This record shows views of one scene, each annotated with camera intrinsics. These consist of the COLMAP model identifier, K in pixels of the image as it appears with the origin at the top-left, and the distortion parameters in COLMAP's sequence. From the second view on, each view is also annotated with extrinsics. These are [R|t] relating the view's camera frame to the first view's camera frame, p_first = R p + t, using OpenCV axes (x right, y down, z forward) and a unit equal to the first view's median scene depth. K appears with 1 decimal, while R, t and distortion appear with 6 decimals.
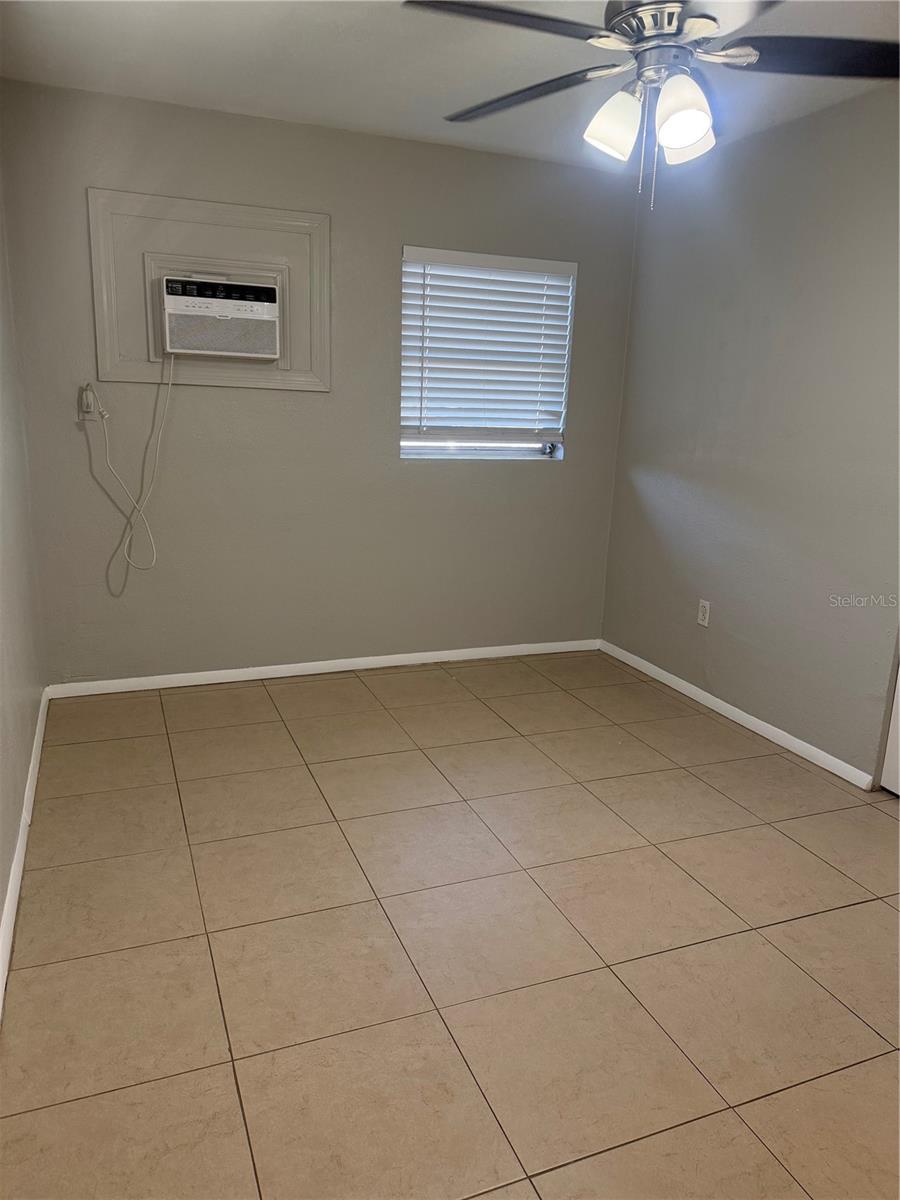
lens RADIAL K [[855.0, 0, 458.1], [0, 855.0, 604.0], [0, 0, 1]] dist [0.088621, -0.106877]
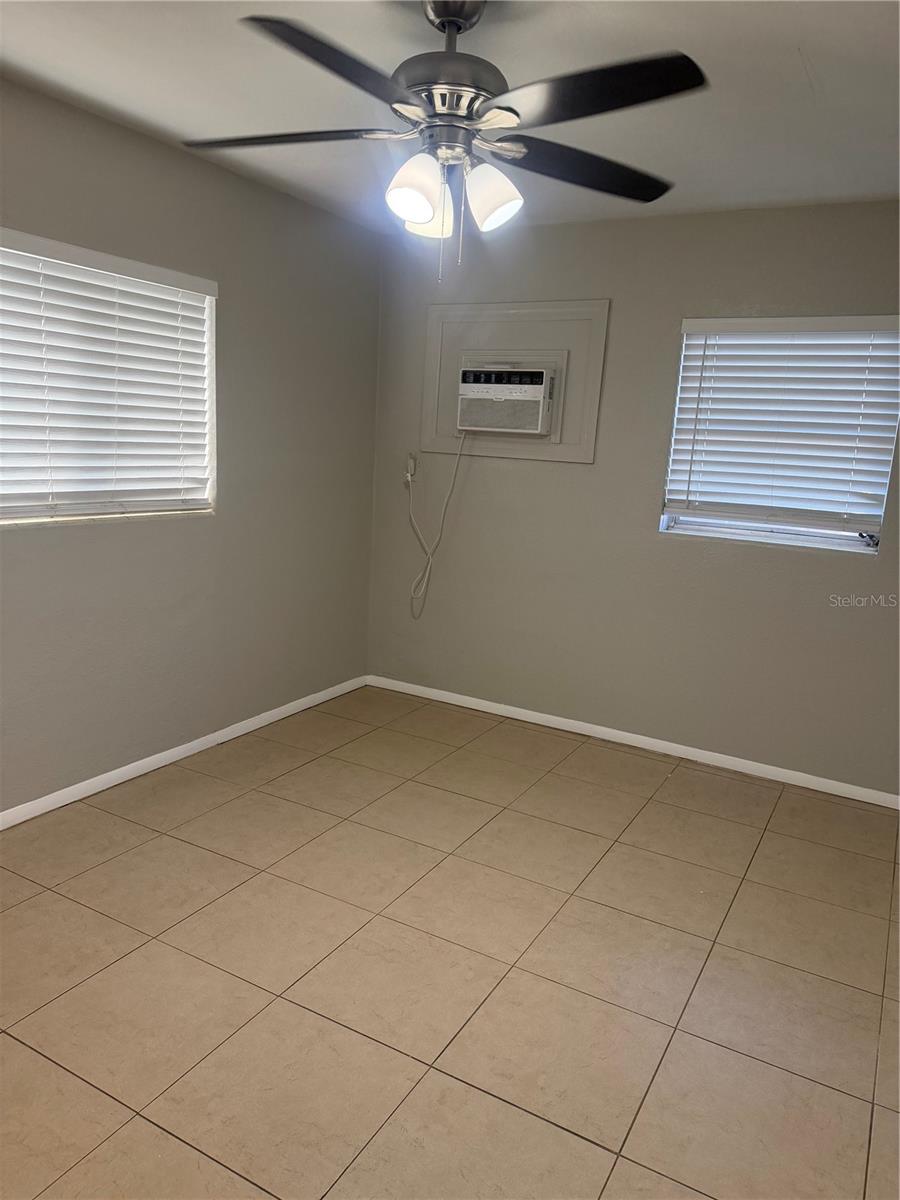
lens RADIAL K [[855.0, 0, 446.6], [0, 855.0, 597.9], [0, 0, 1]] dist [0.088621, -0.106877]
pose [[0.611960, 0.143890, -0.777689, 0.668475], [-0.220188, 0.975431, 0.007211, -0.063924], [0.759619, 0.166825, 0.628608, 0.271250]]
